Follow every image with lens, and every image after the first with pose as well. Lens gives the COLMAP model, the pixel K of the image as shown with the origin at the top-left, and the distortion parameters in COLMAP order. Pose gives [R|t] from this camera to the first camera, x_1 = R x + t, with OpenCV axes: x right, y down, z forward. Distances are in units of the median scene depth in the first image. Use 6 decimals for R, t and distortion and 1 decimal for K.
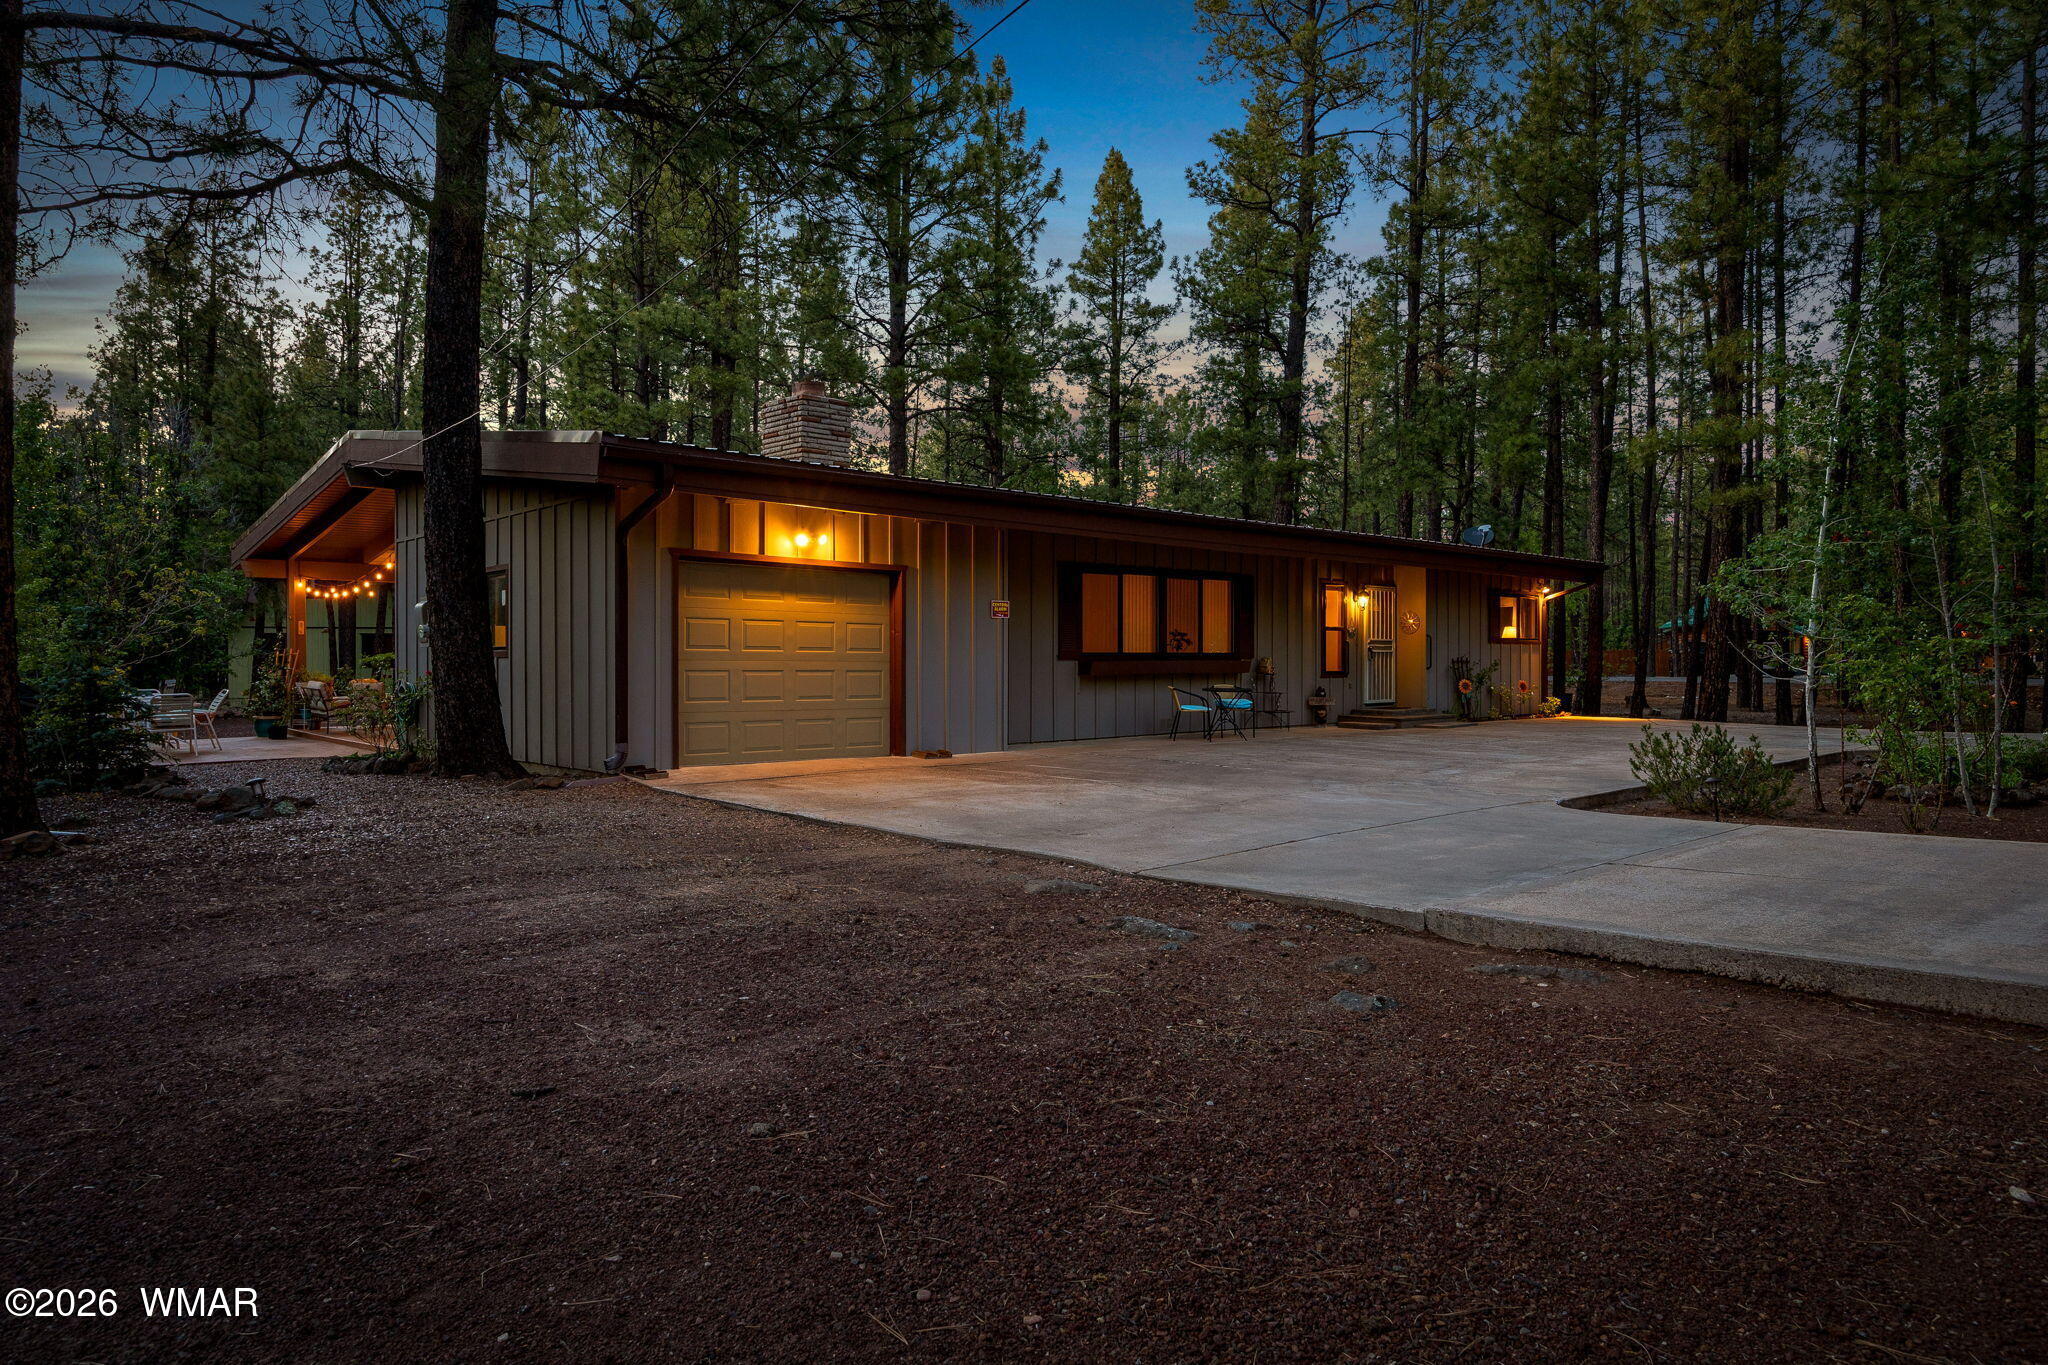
lens RADIAL K [[1486.4, 0, 1027.3], [0, 1486.4, 657.4], [0, 0, 1]] dist [0.003745, 0.001717]
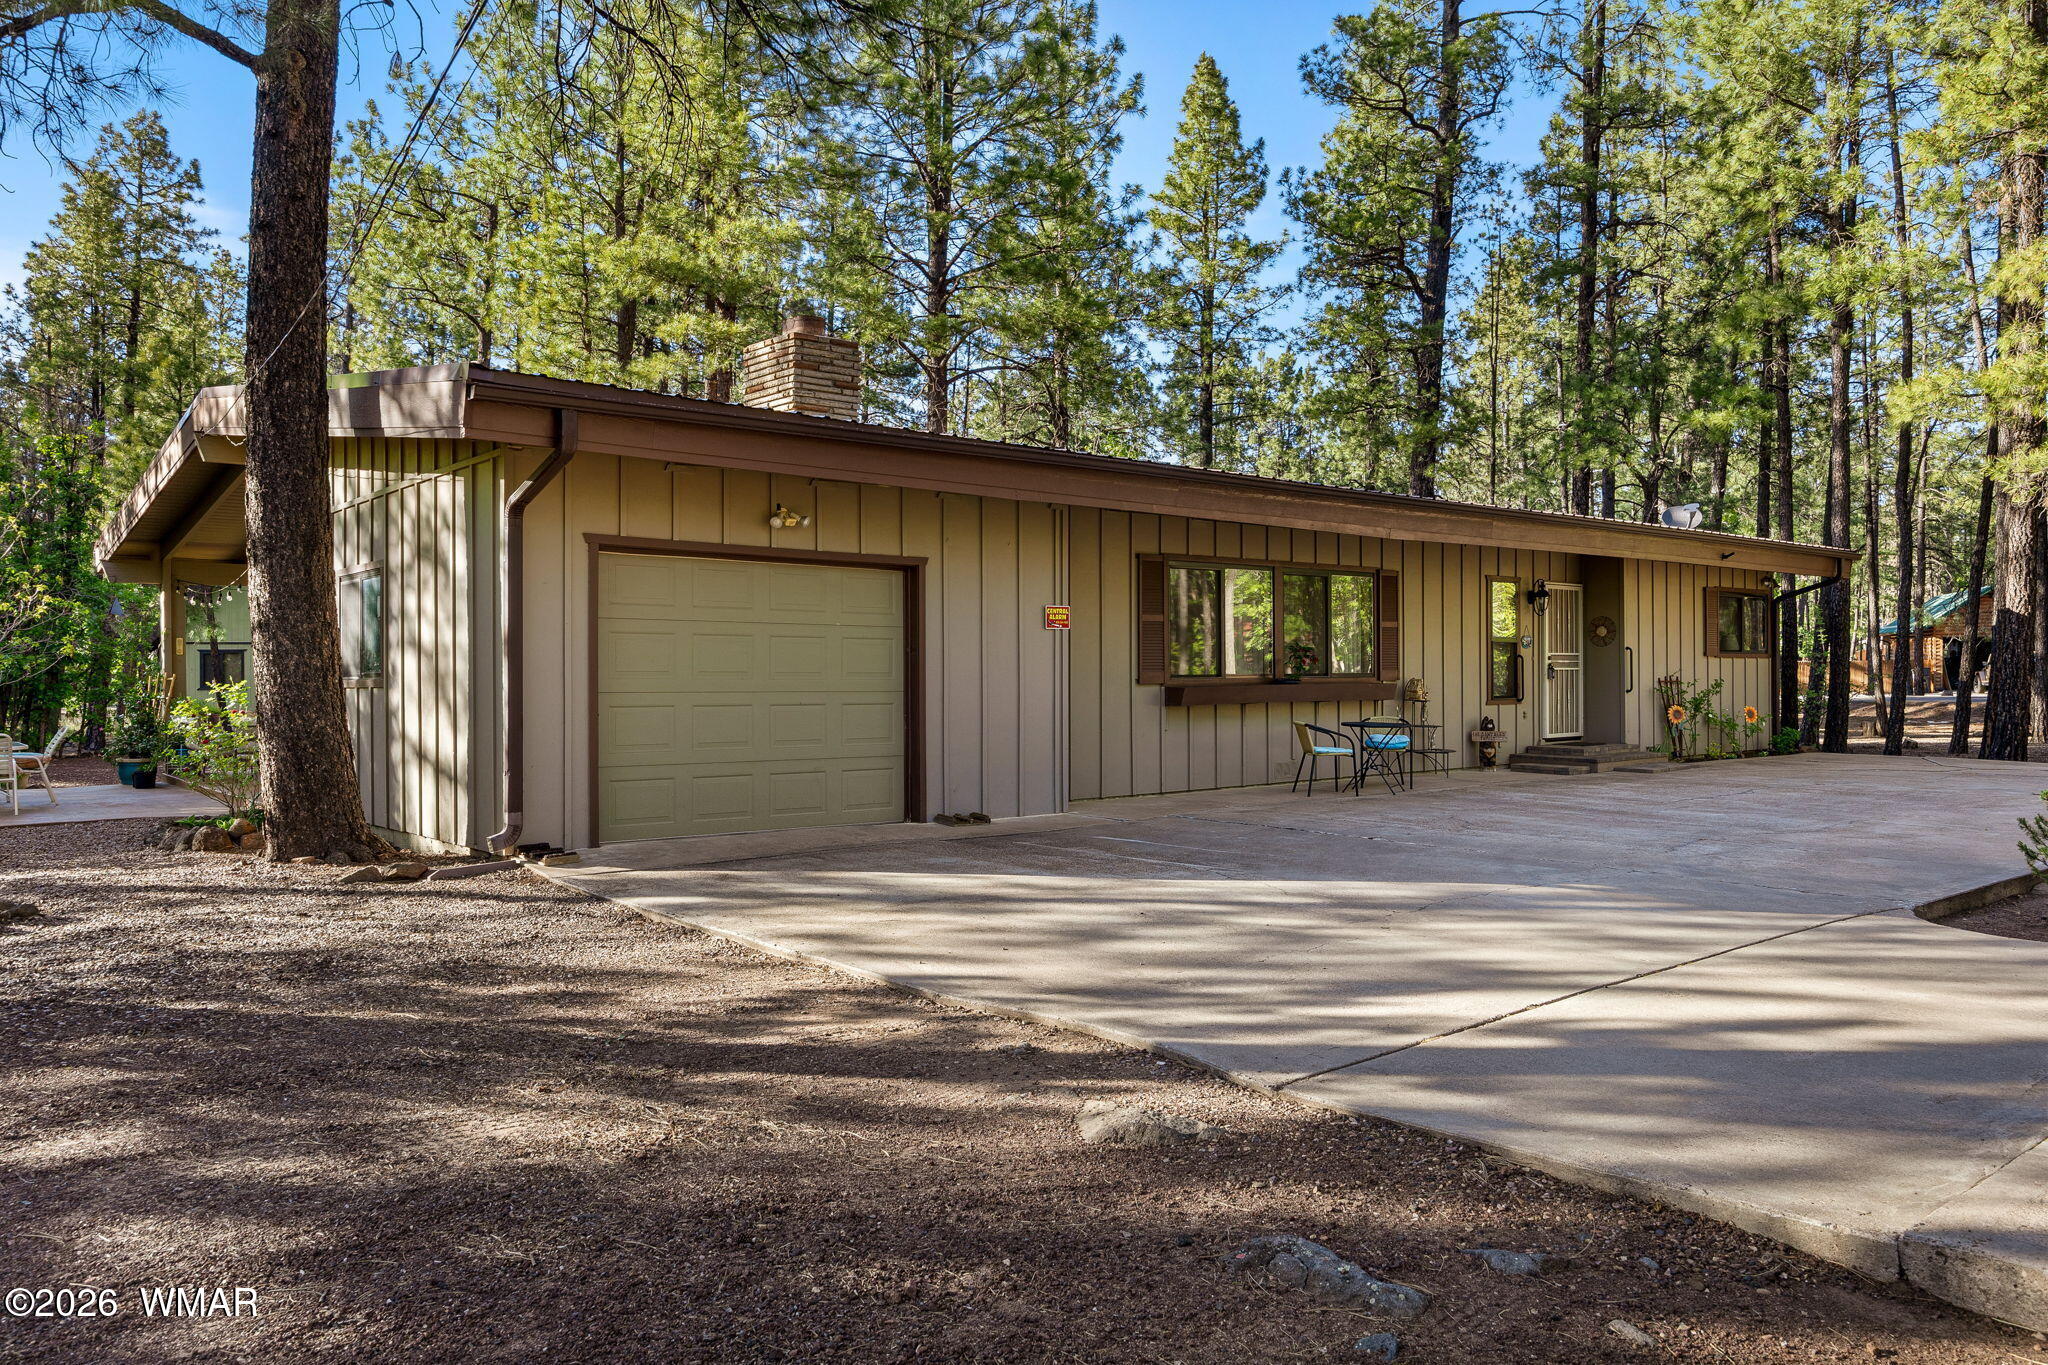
lens RADIAL K [[1543.4, 0, 982.6], [0, 1543.4, 768.0], [0, 0, 1]] dist [-0.005269, -0.003042]
pose [[0.996883, -0.000242, -0.078897, 0.002945], [0.005358, 0.997894, 0.064639, -0.004262], [0.078715, -0.064860, 0.994785, 0.135329]]
